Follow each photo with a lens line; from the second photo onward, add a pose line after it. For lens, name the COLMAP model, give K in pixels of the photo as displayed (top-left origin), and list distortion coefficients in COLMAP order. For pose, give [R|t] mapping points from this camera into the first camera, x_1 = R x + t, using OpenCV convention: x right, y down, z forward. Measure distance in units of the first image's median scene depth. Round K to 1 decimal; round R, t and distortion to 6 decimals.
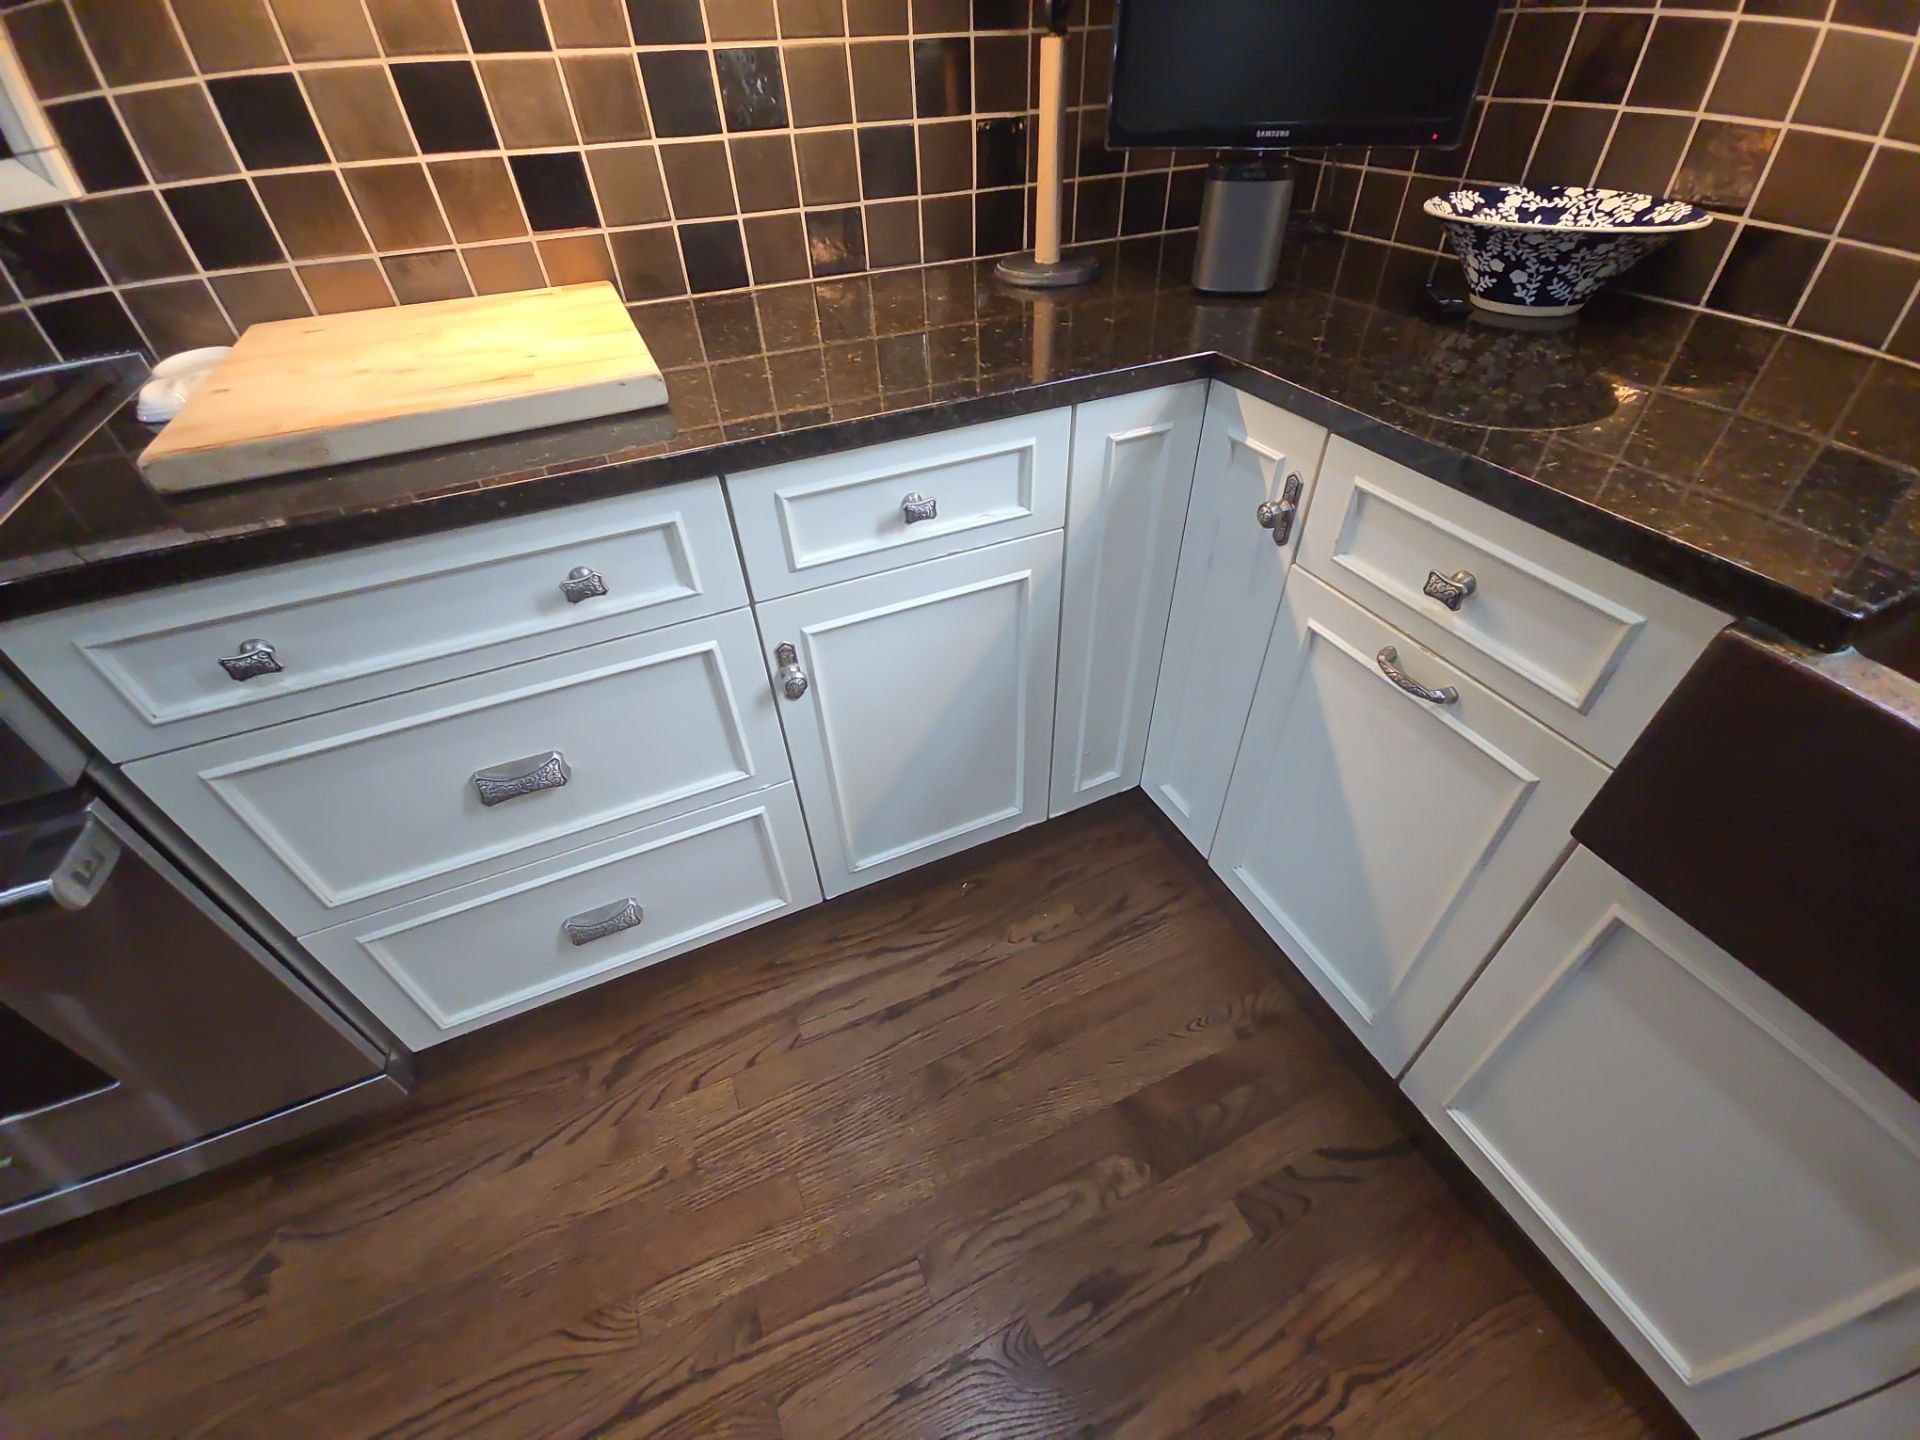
lens RADIAL K [[781.7, 0, 960.1], [0, 781.7, 713.0], [0, 0, 1]] dist [-0.000438, -0.001429]
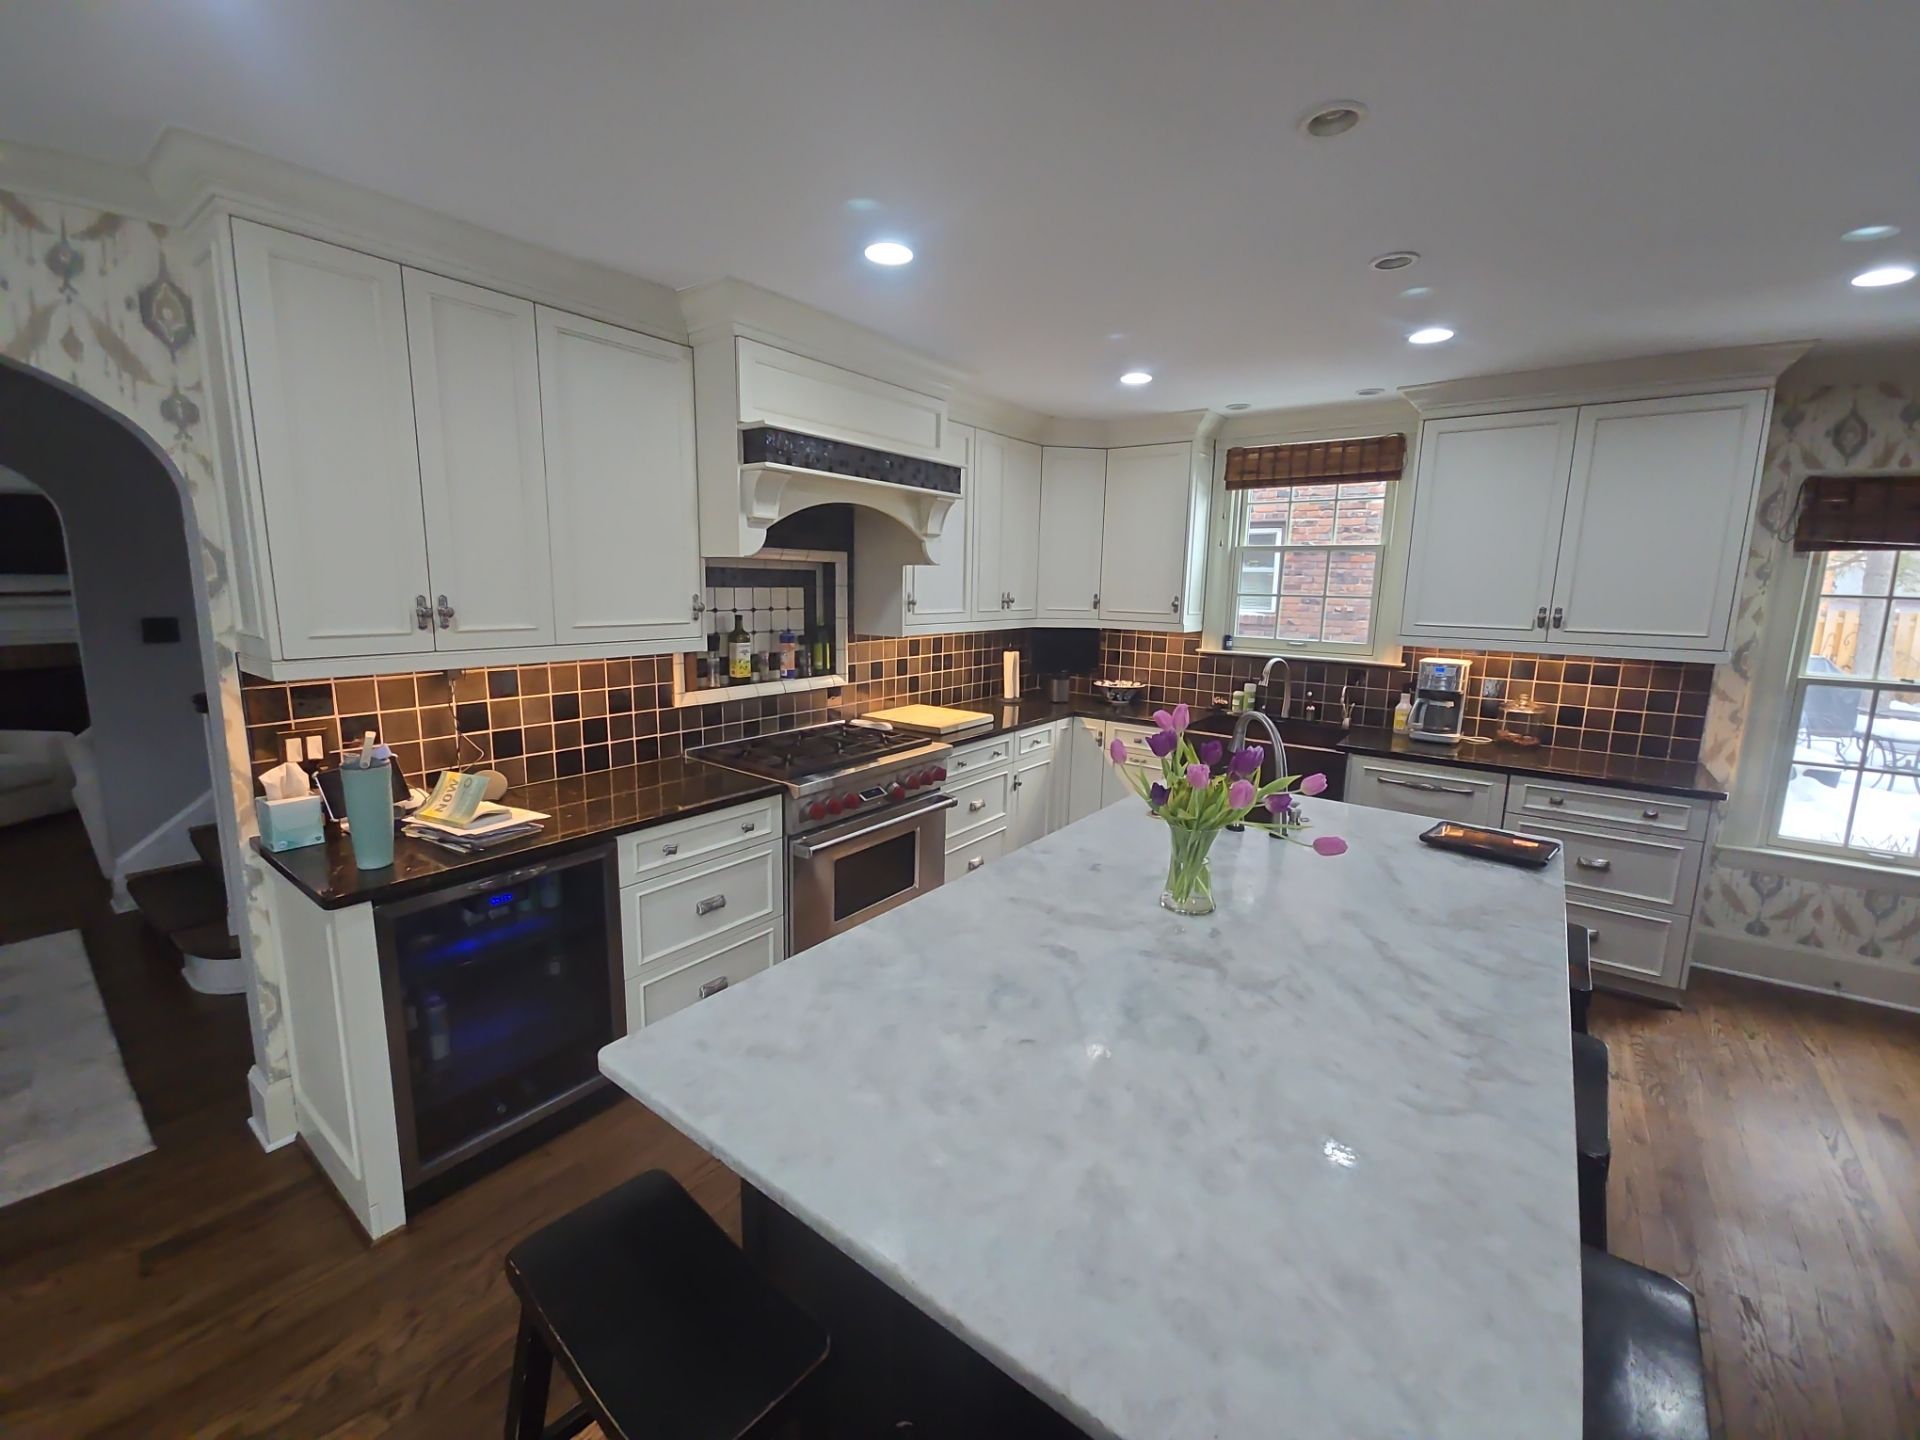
lens RADIAL K [[781.7, 0, 955.7], [0, 781.7, 714.1], [0, 0, 1]] dist [-0.000438, -0.001429]
pose [[0.872603, -0.033857, 0.487255, -2.422163], [0.281359, 0.850293, -0.444790, 1.347797], [-0.399250, 0.525219, 0.751495, -2.080071]]
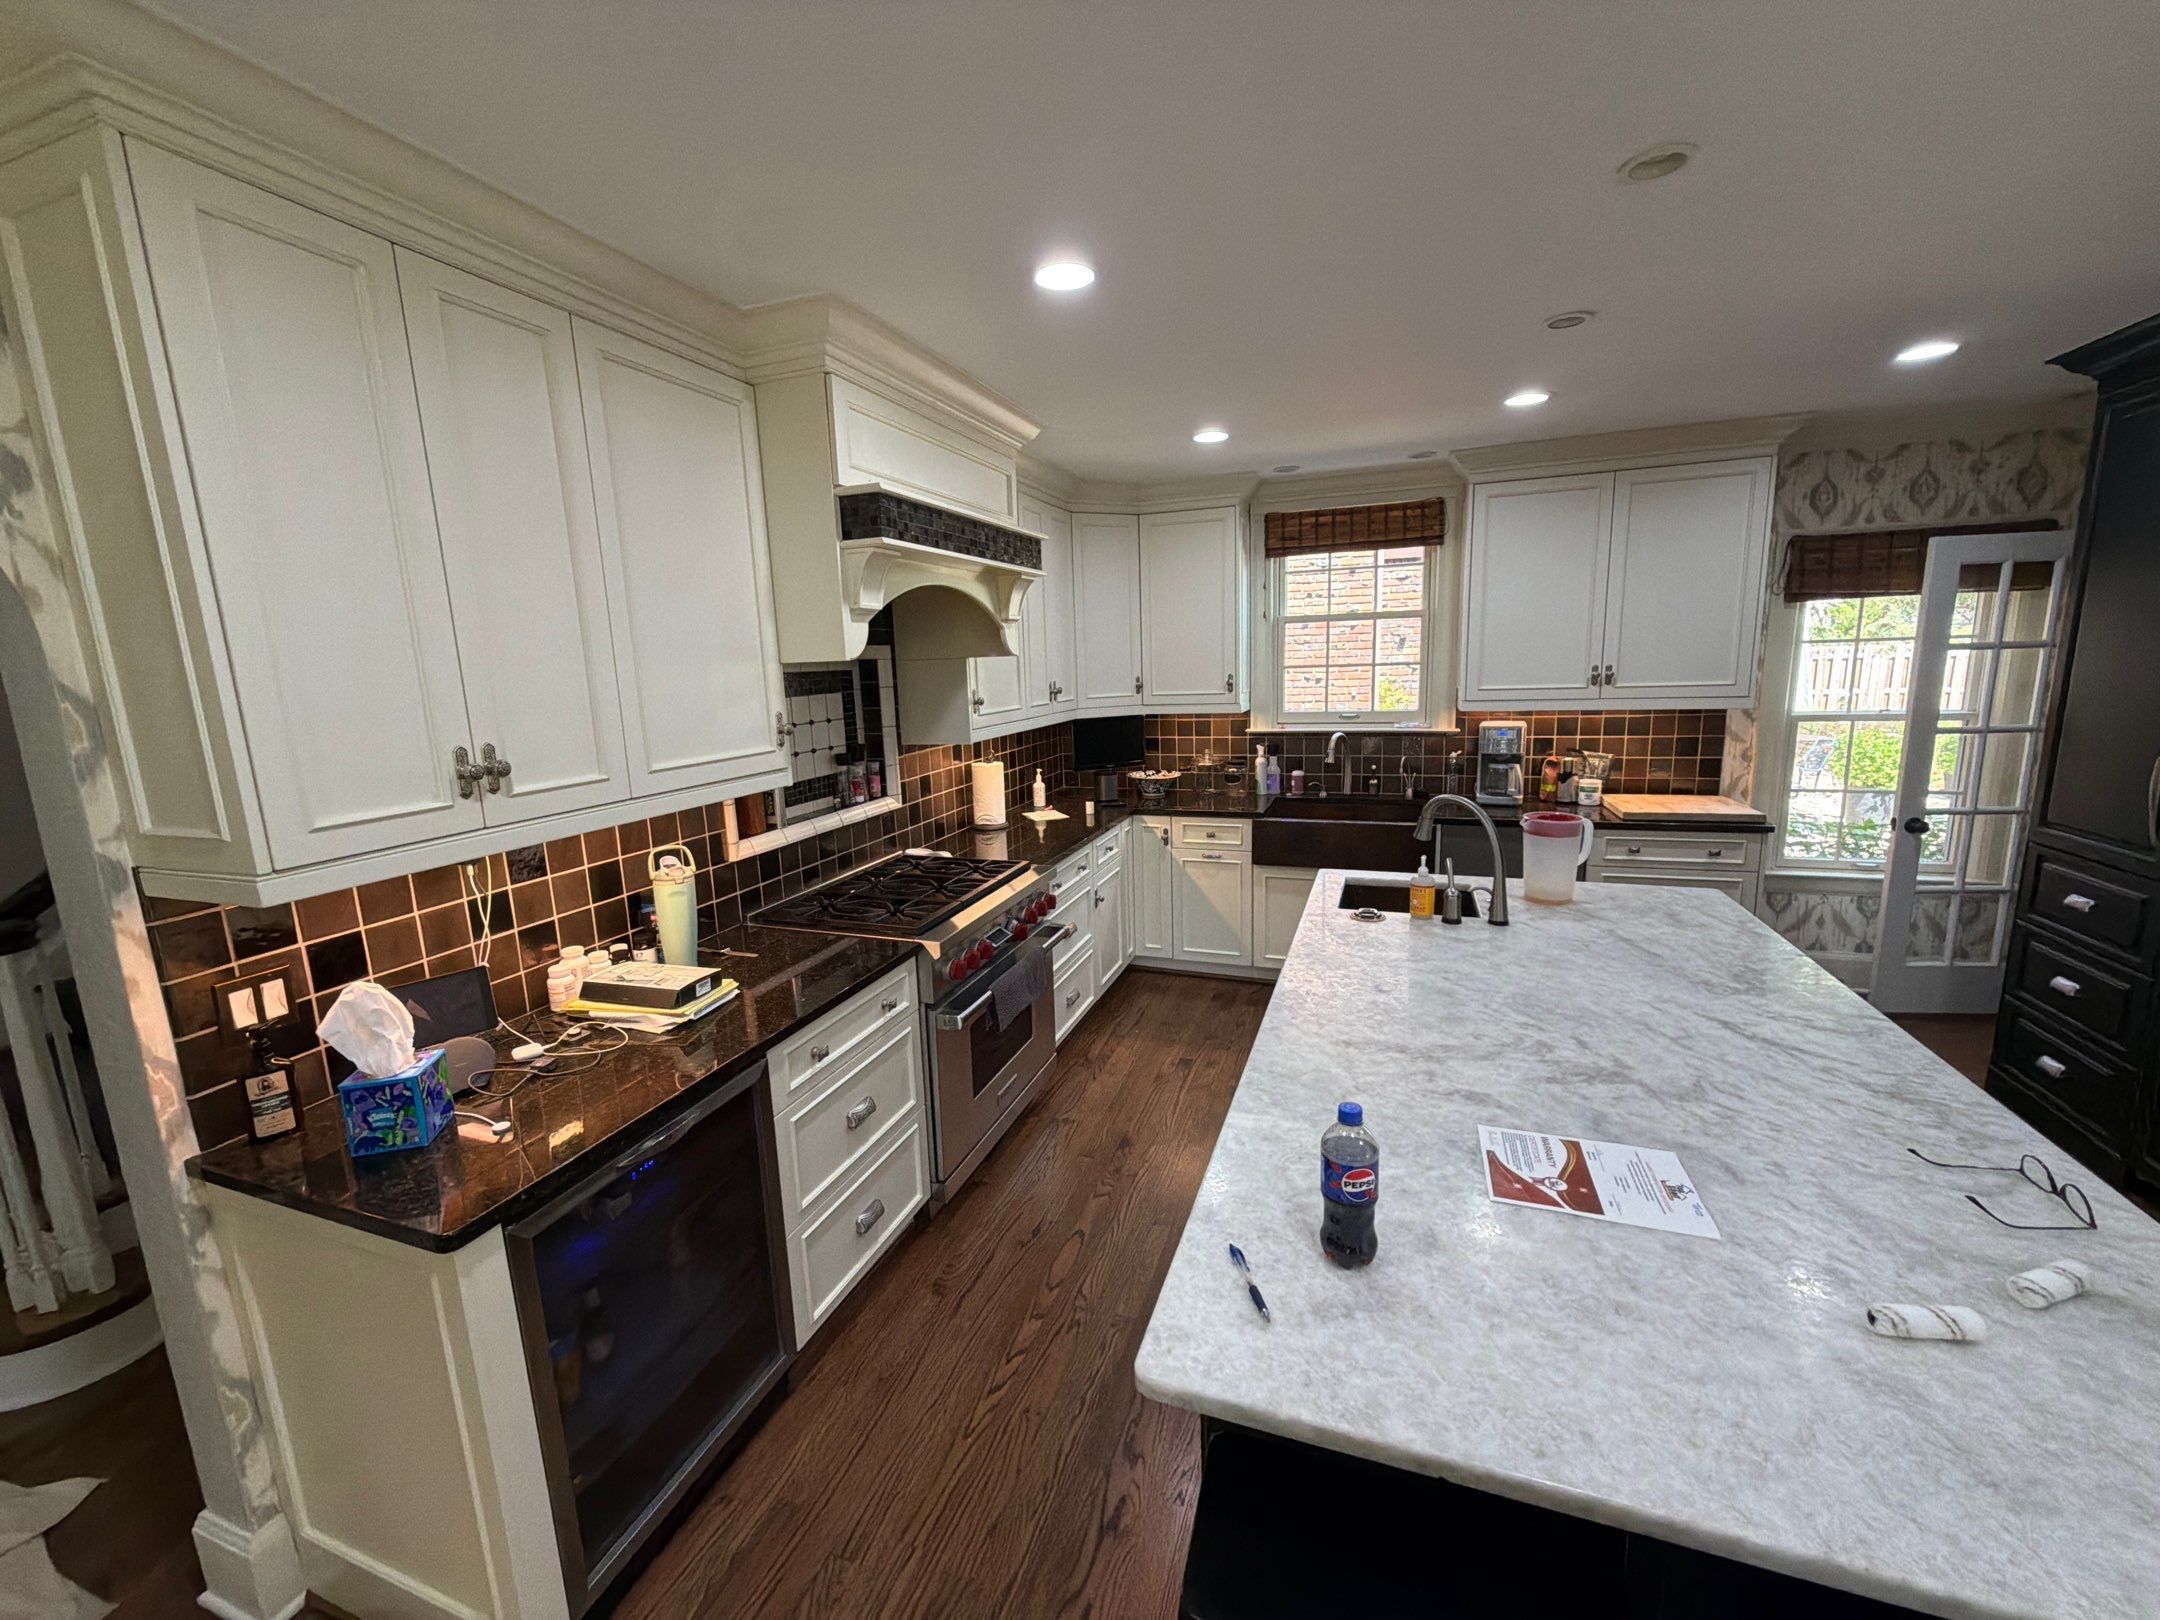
lens RADIAL K [[865.5, 0, 1086.9], [0, 865.5, 820.2], [0, 0, 1]] dist [-0.003997, 0.000564]
pose [[0.693704, -0.125832, 0.709183, -2.947354], [0.479893, 0.814984, -0.324813, 0.907498], [-0.537101, 0.565656, 0.625744, -1.615433]]
